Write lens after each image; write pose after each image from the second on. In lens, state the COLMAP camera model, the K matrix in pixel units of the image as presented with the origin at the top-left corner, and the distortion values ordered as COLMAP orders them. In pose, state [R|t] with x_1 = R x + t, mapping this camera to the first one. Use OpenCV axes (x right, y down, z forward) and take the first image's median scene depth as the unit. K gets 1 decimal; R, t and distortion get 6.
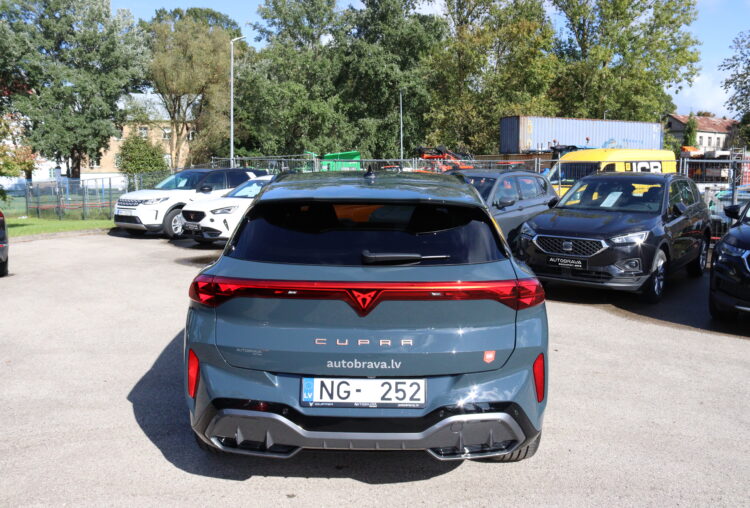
lens RADIAL K [[631.1, 0, 375.0], [0, 631.1, 254.0], [0, 0, 1]] dist [-0.181584, 0.161310]
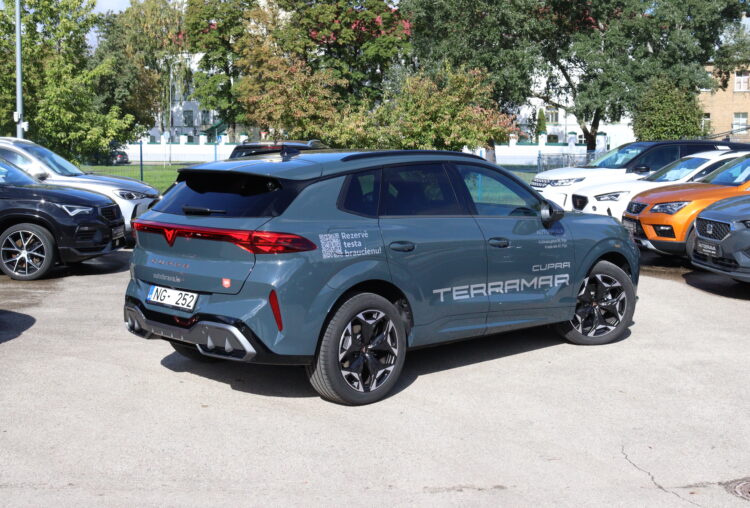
lens RADIAL K [[1042.0, 0, 375.0], [0, 1042.0, 254.0], [0, 0, 1]] dist [-0.036923, -0.042532]
pose [[0.695759, 0.069908, -0.714865, 0.485360], [-0.086760, 0.996145, 0.012973, 0.009492], [0.713016, 0.052995, 0.699142, -0.093036]]
